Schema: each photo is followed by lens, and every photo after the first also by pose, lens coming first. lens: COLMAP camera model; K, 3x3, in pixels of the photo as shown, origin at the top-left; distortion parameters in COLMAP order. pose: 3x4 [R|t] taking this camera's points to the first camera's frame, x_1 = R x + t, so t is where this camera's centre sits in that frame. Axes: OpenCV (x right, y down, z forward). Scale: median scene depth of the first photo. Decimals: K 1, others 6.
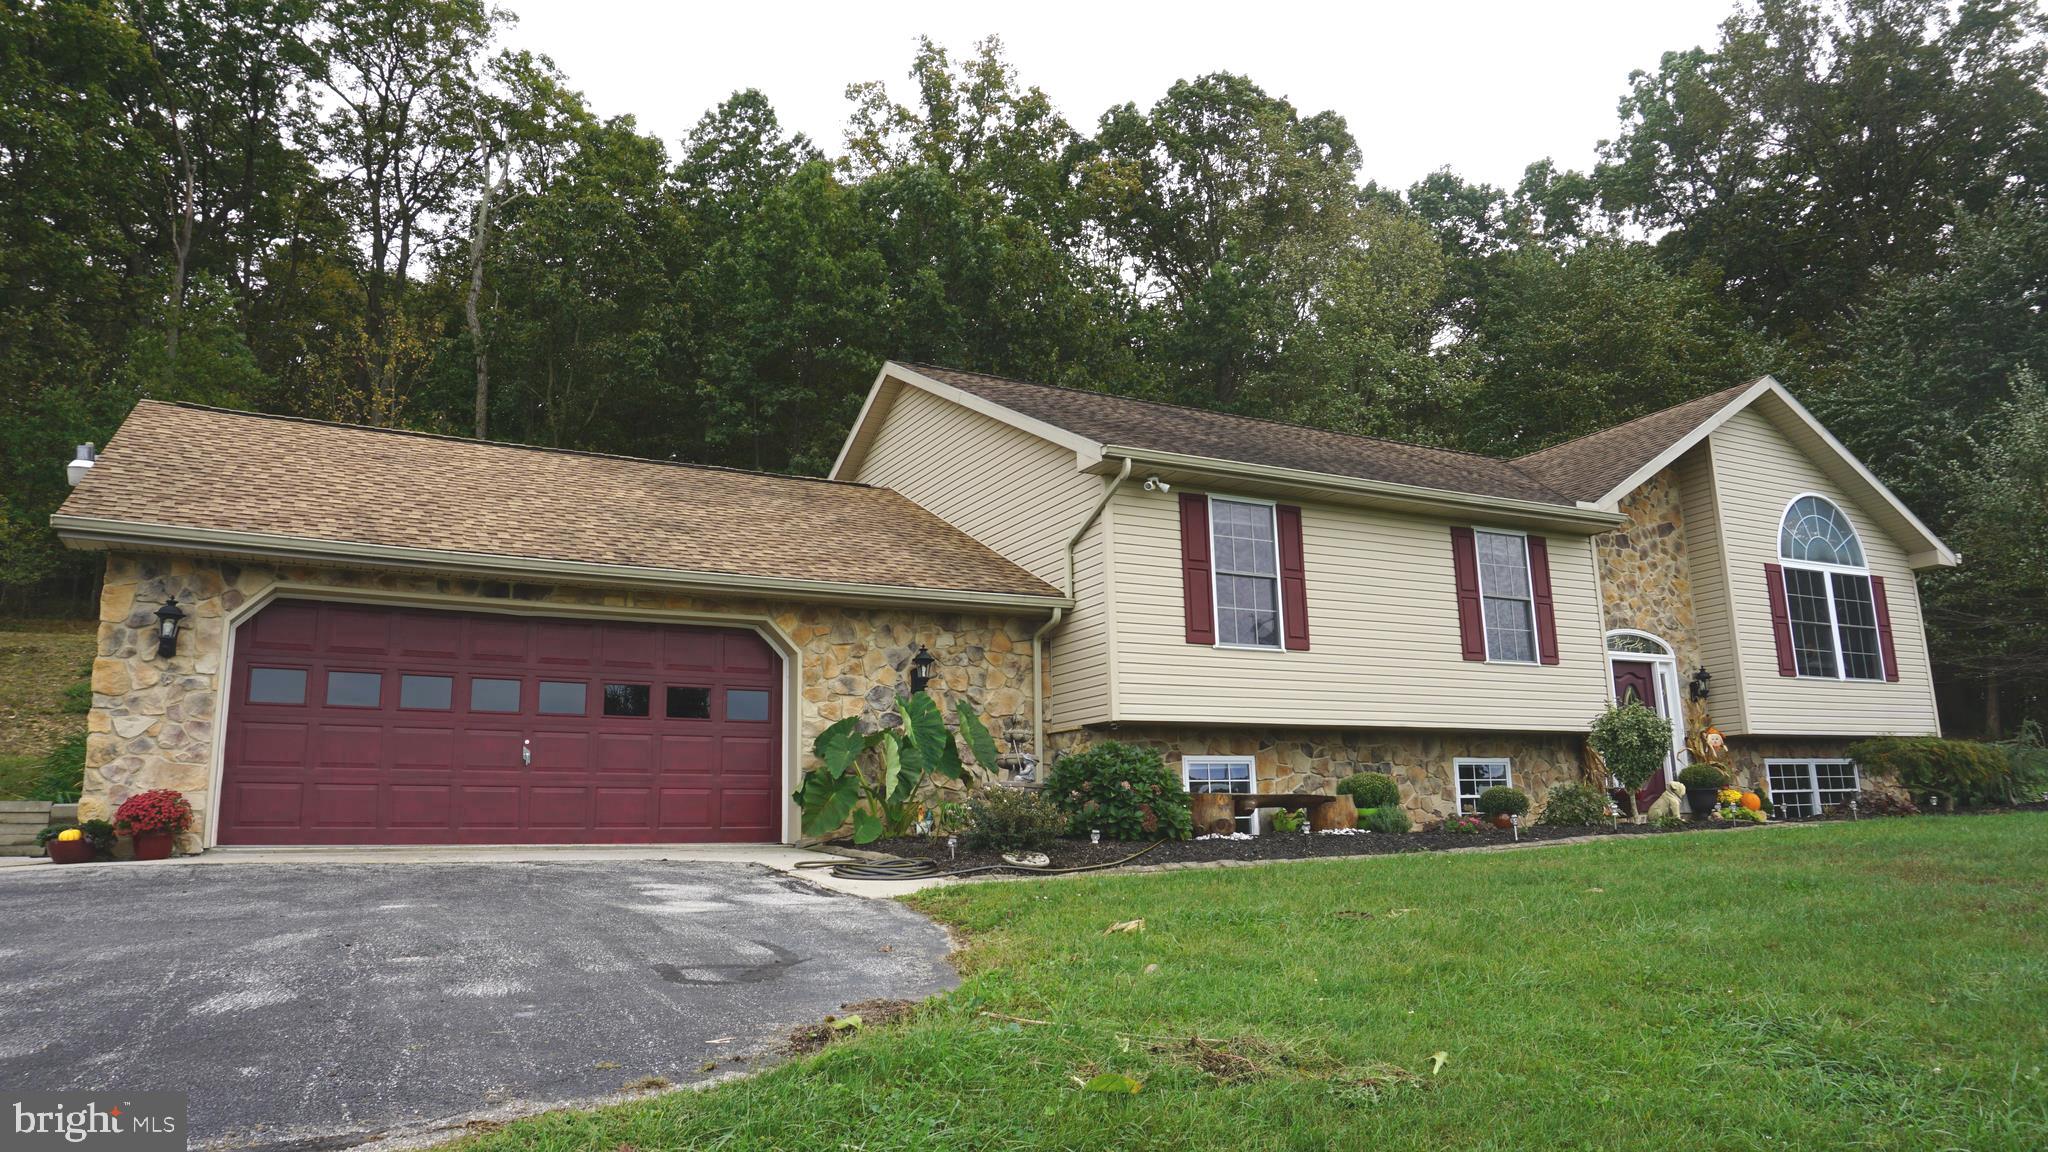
lens RADIAL K [[1469.6, 0, 1024.3], [0, 1469.6, 508.9], [0, 0, 1]] dist [0.054153, -0.001003]
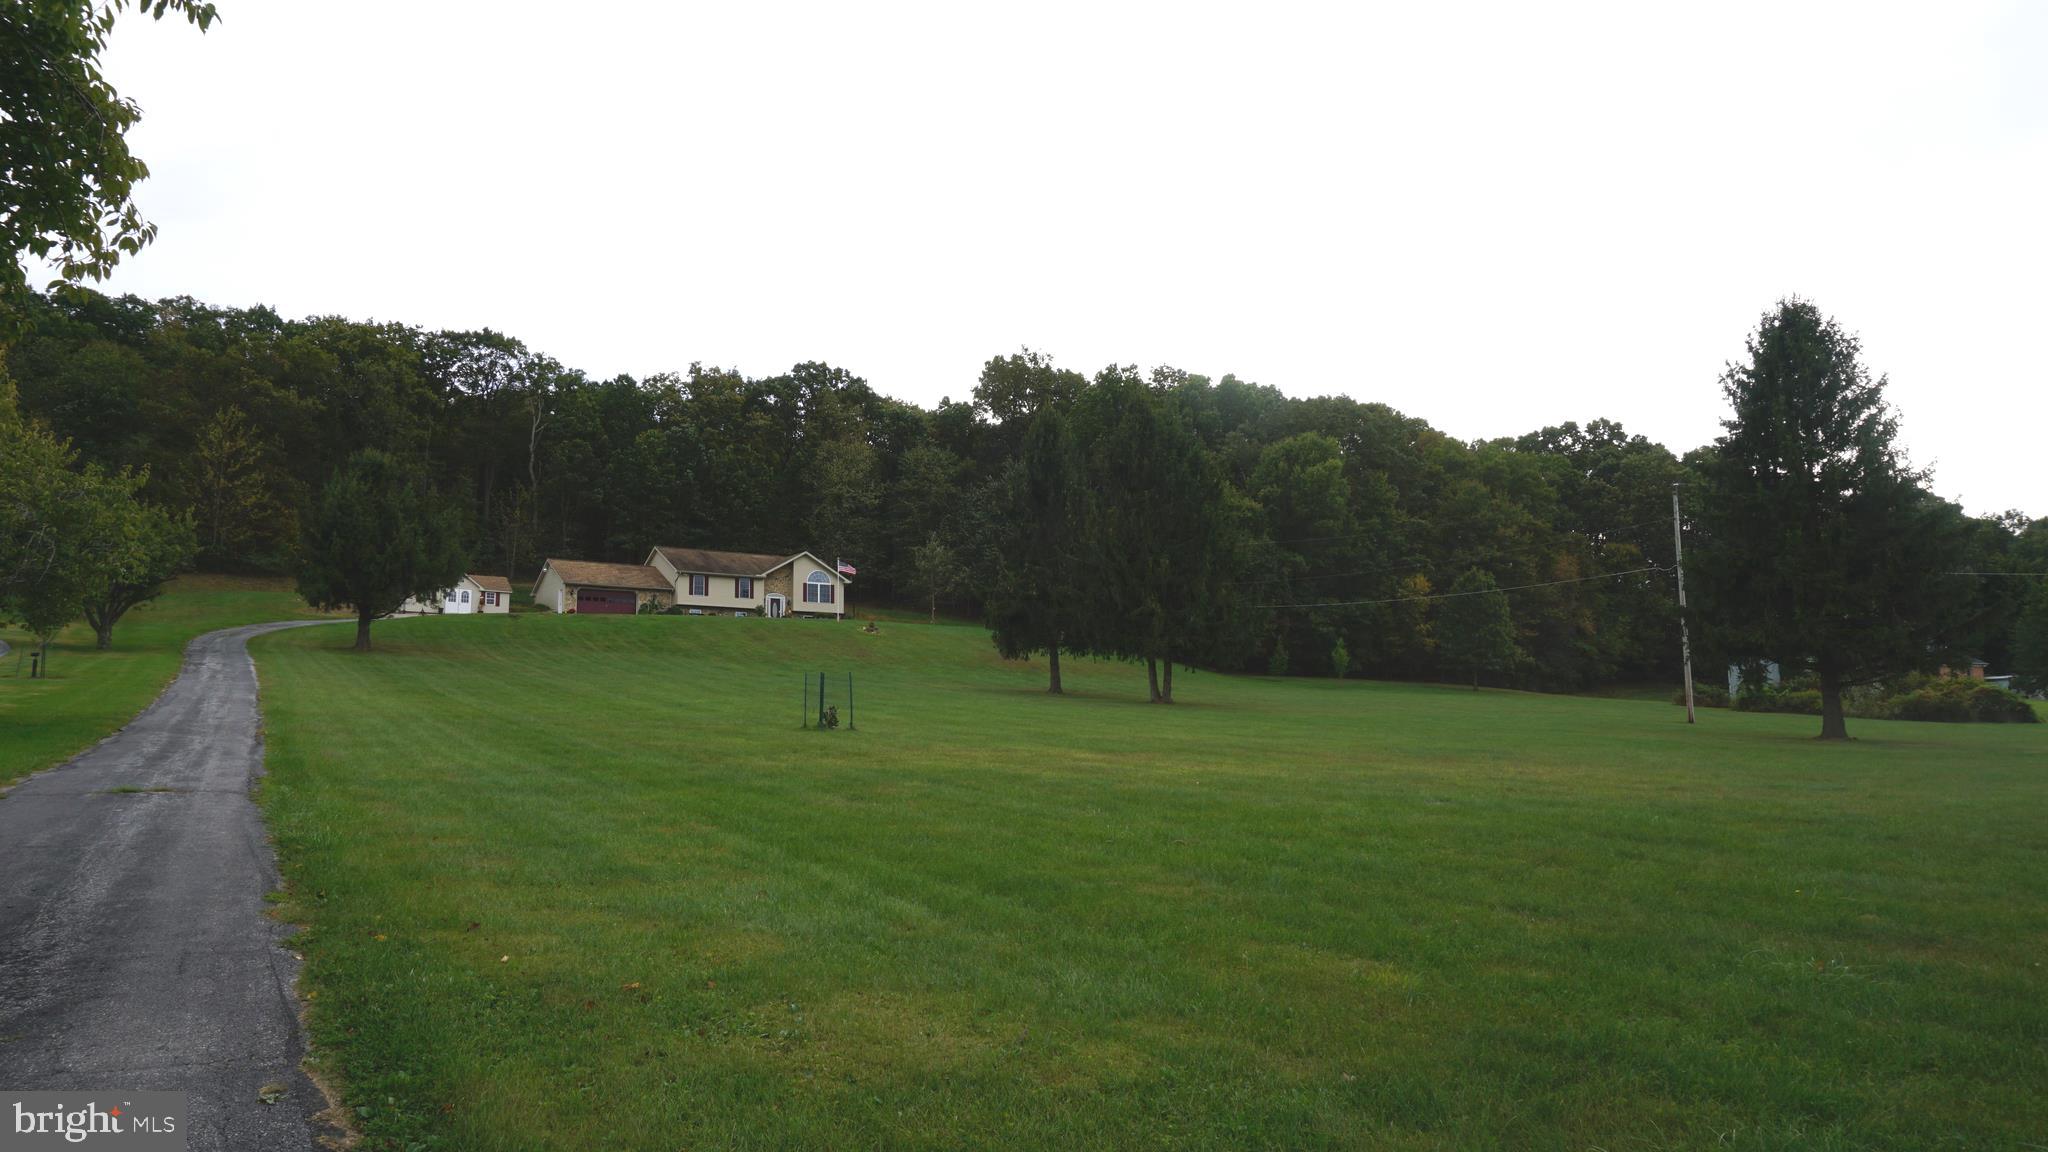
lens RADIAL K [[1469.6, 0, 1024.3], [0, 1469.6, 508.9], [0, 0, 1]] dist [0.054153, -0.001003]
pose [[0.993389, 0.043566, 0.106204, 0.869848], [-0.050081, 0.996973, 0.059468, -0.780178], [-0.103292, -0.064393, 0.992564, -5.880463]]
